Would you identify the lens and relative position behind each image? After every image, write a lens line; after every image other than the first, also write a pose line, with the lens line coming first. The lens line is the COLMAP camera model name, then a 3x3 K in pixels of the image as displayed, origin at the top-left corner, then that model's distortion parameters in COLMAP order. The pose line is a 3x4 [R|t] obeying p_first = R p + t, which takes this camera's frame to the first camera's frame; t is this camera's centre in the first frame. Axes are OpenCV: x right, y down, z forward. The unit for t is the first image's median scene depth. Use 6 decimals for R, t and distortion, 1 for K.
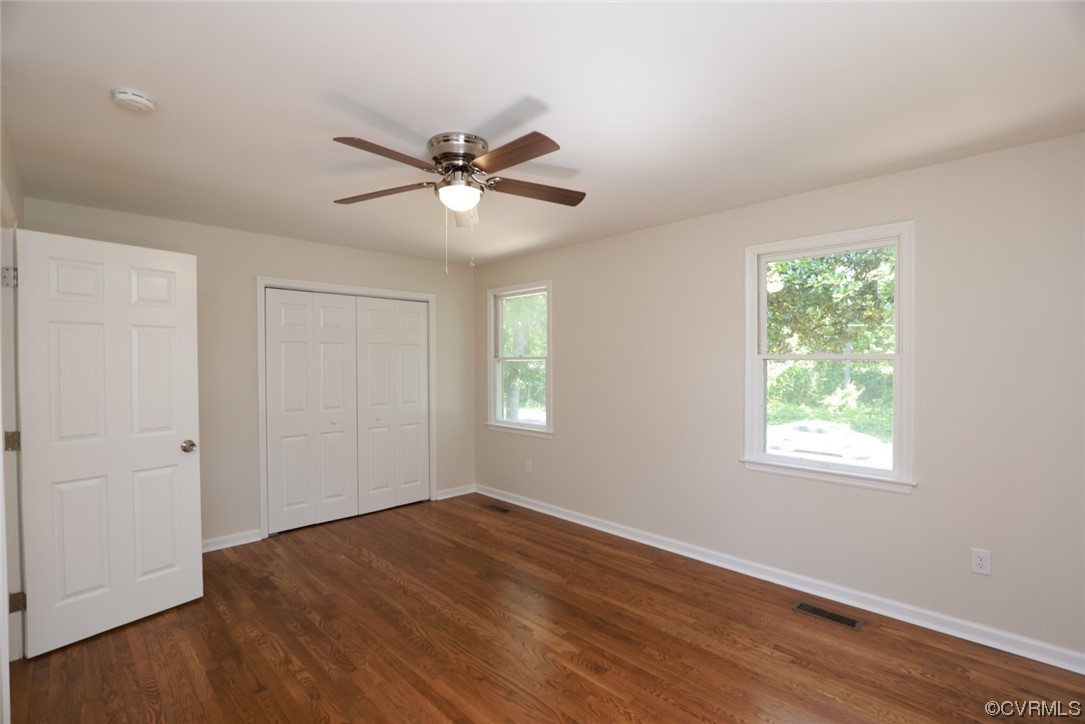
lens RADIAL K [[495.1, 0, 548.8], [0, 495.1, 365.5], [0, 0, 1]] dist [-0.037659, 0.007662]
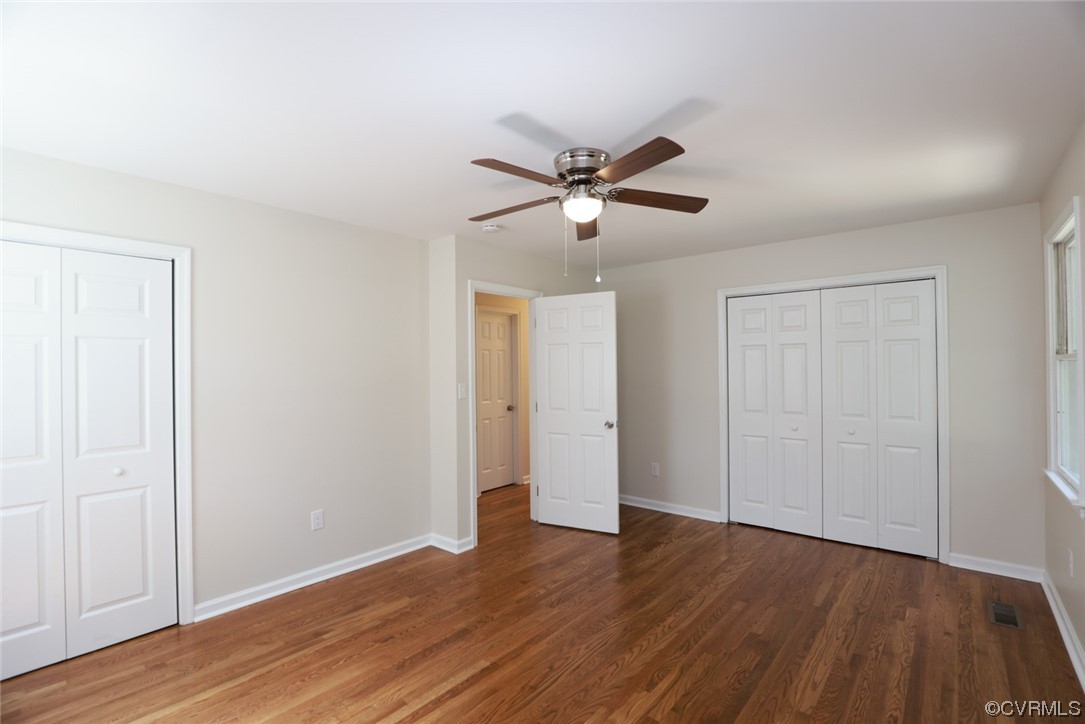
lens RADIAL K [[495.1, 0, 547.2], [0, 495.1, 364.2], [0, 0, 1]] dist [-0.037659, 0.007662]
pose [[0.082952, -0.005347, -0.996539, 0.515539], [0.003045, 0.999982, -0.005112, -0.004931], [0.996549, -0.002610, 0.082966, 0.508518]]
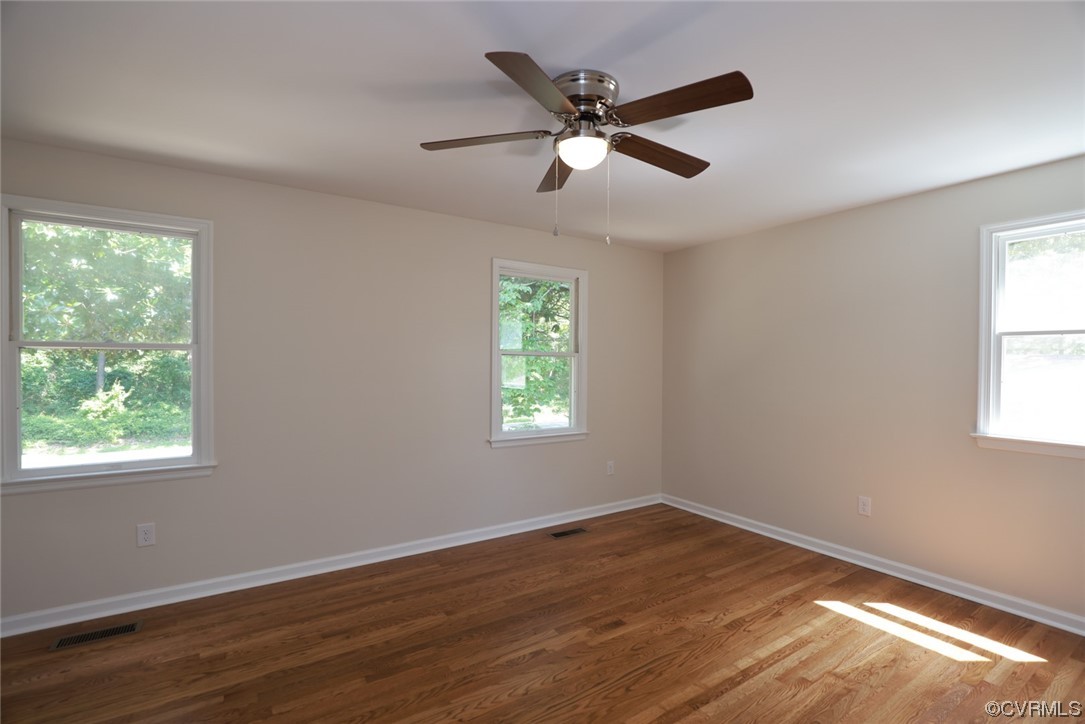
lens RADIAL K [[495.1, 0, 547.9], [0, 495.1, 369.3], [0, 0, 1]] dist [-0.037659, 0.007662]
pose [[0.200234, -0.010695, 0.979690, -0.607632], [0.000738, 0.999942, 0.010766, 0.009579], [-0.979748, -0.001433, 0.200230, 0.540986]]
